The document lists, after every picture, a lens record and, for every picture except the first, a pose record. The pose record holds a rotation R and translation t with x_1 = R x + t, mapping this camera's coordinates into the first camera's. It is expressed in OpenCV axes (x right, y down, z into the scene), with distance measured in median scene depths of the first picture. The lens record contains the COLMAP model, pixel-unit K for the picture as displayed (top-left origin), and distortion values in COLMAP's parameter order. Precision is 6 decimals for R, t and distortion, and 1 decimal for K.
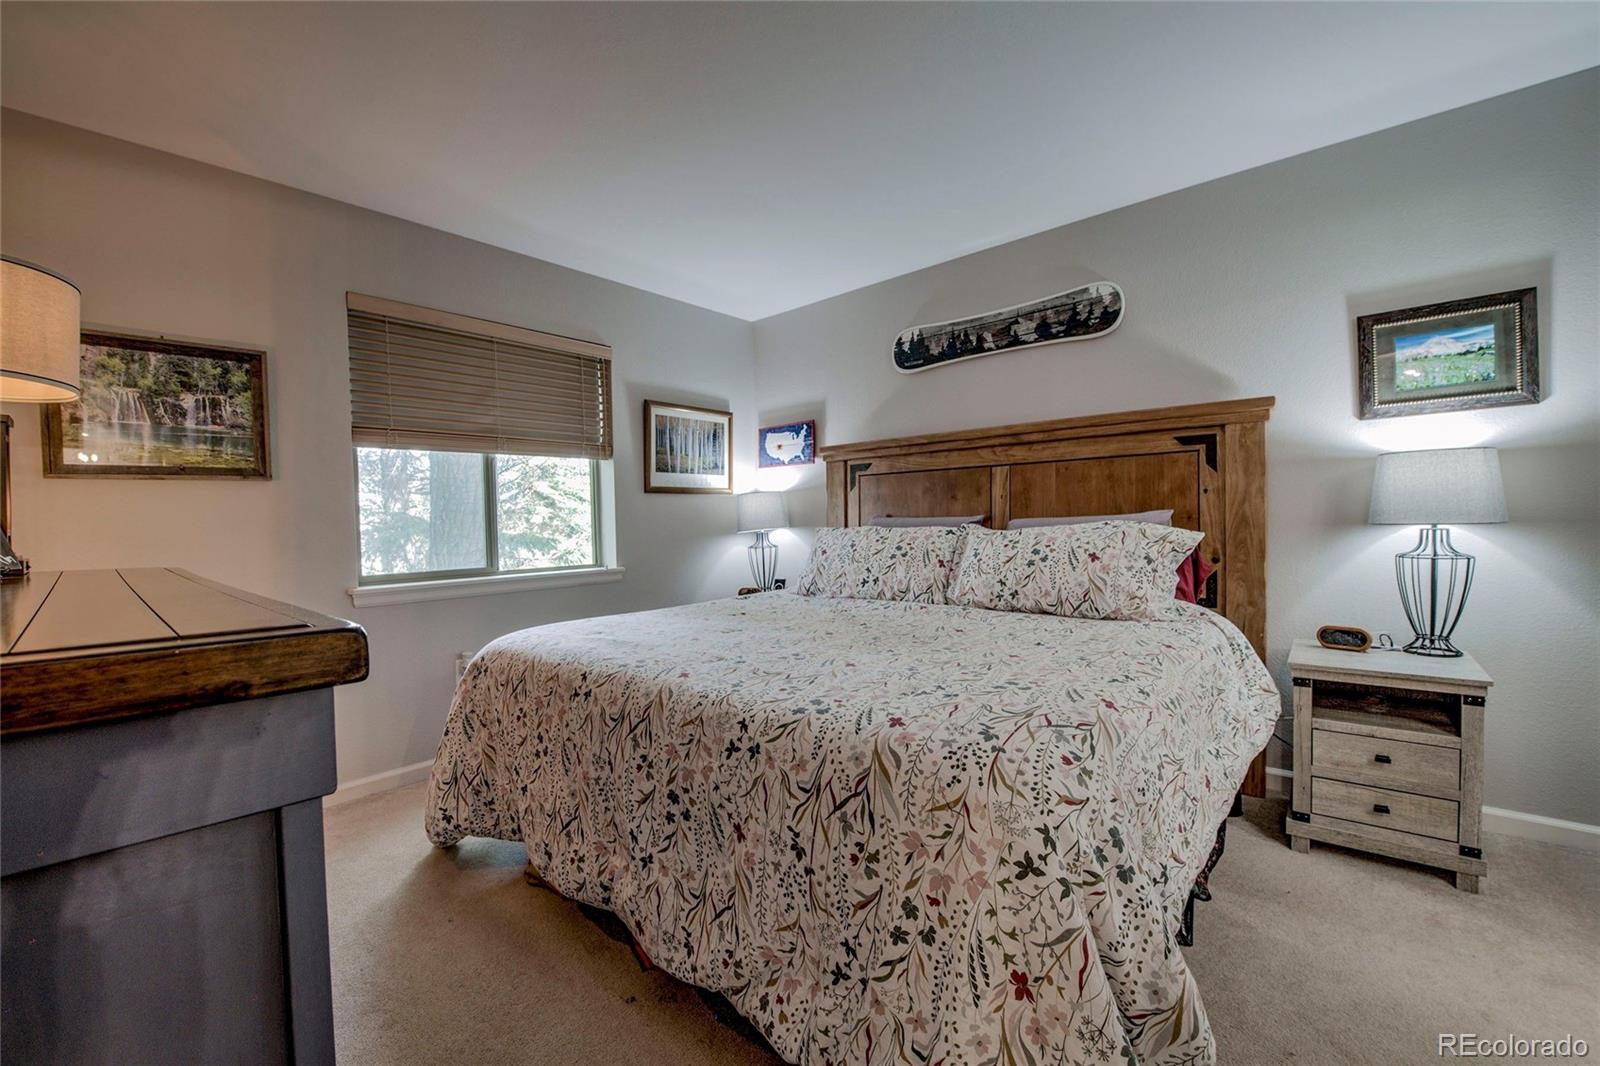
lens RADIAL K [[655.2, 0, 822.5], [0, 655.2, 524.3], [0, 0, 1]] dist [-0.001415, -0.018269]
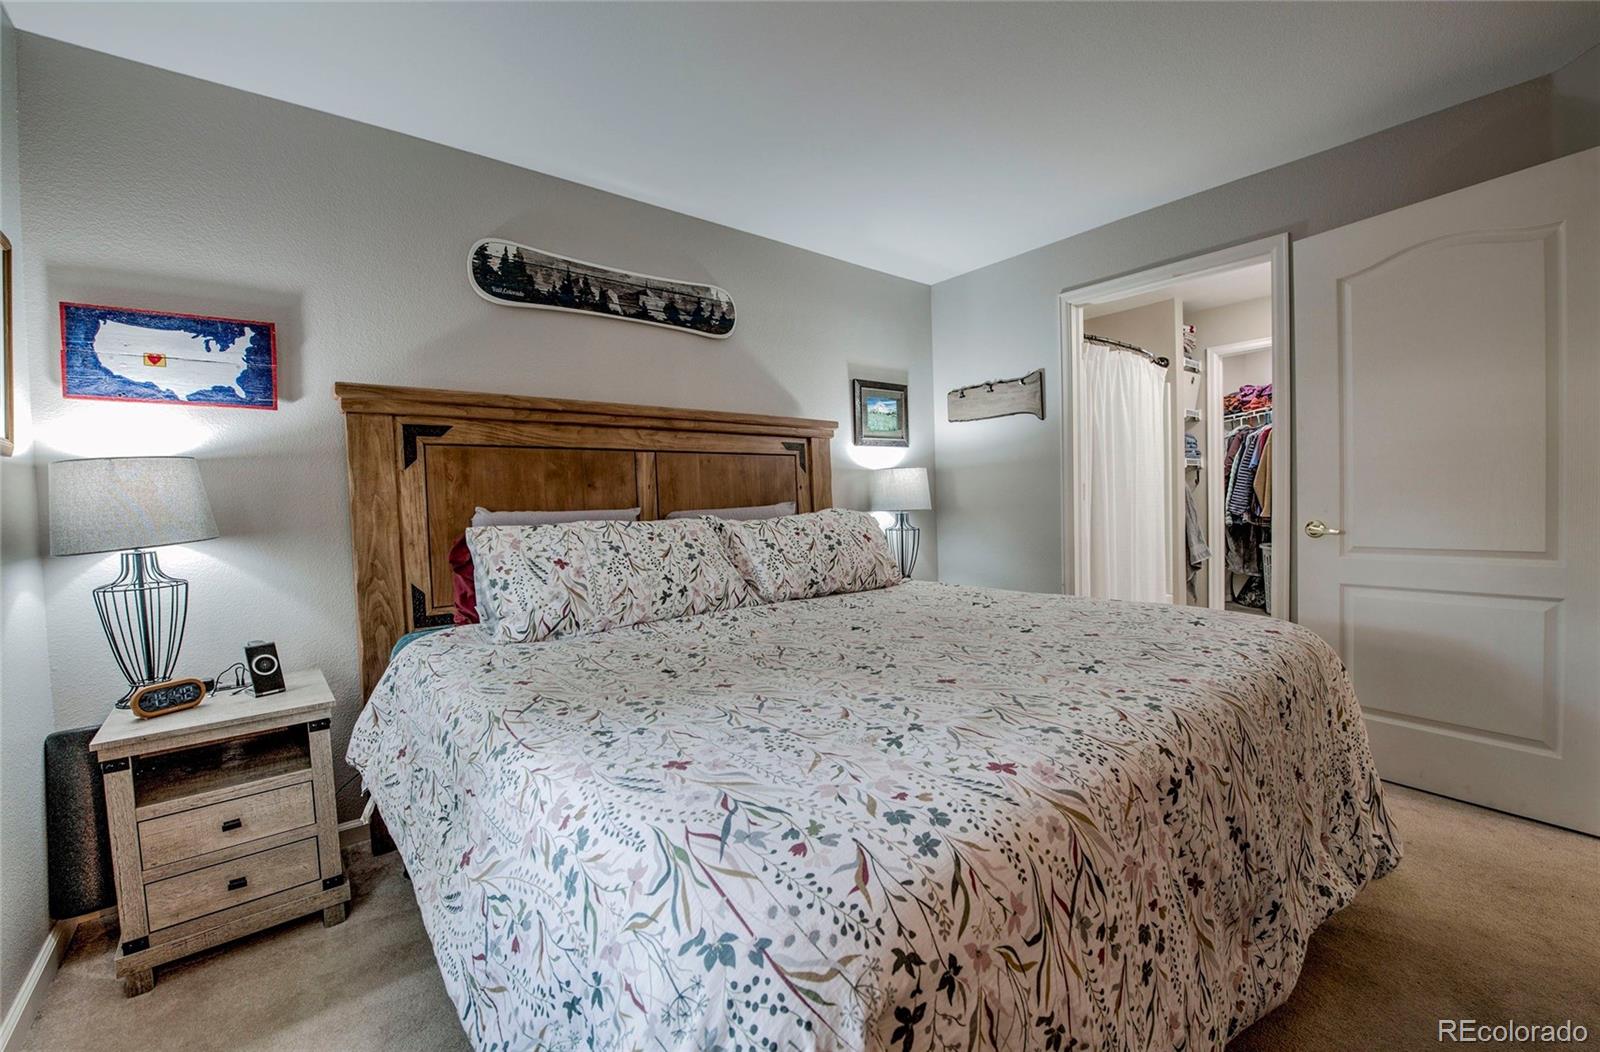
lens RADIAL K [[626.9, 0, 800.0], [0, 626.9, 526.0], [0, 0, 1]] dist [-0.019120, -0.000179]
pose [[0.189795, -0.016849, 0.981679, -0.514418], [0.036392, 0.999286, 0.010115, 0.009205], [-0.981149, 0.033806, 0.190272, 0.646750]]
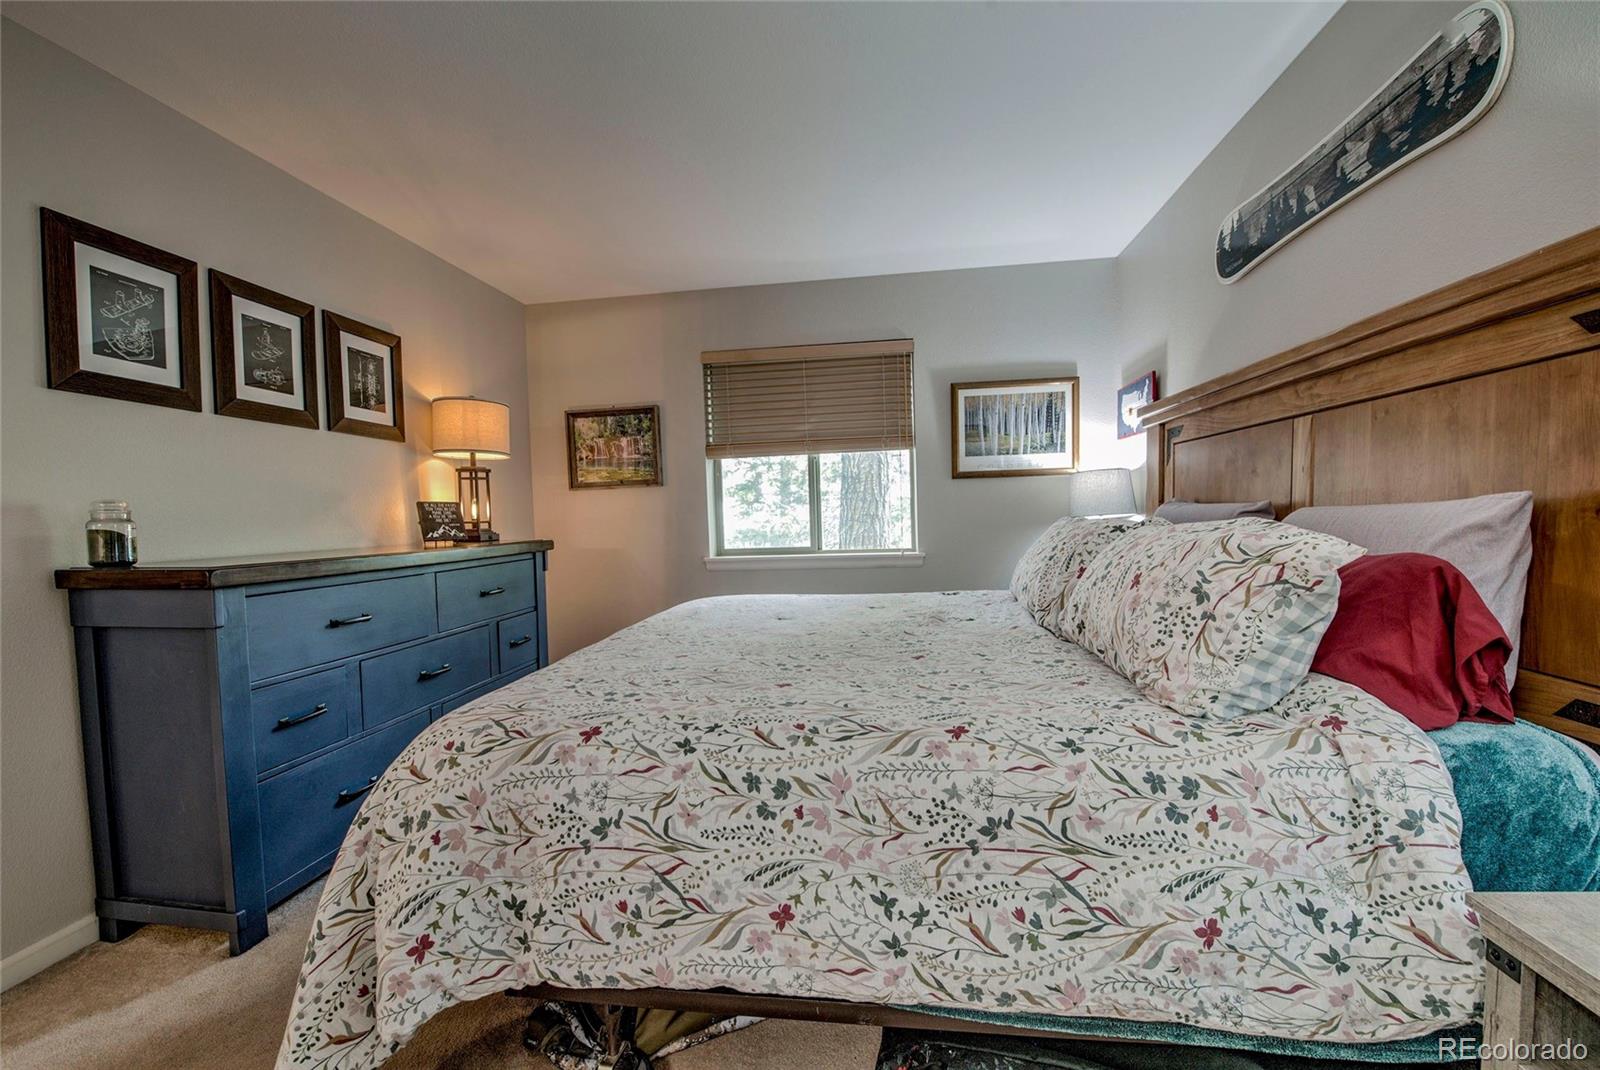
lens RADIAL K [[682.6, 0, 800.0], [0, 682.6, 535.0], [0, 0, 1]] dist [-0.010381, -0.004385]
pose [[0.524947, 0.034263, -0.850445, 0.556105], [0.011873, 0.998797, 0.047569, -0.017361], [0.851052, -0.035068, 0.523909, 0.302124]]
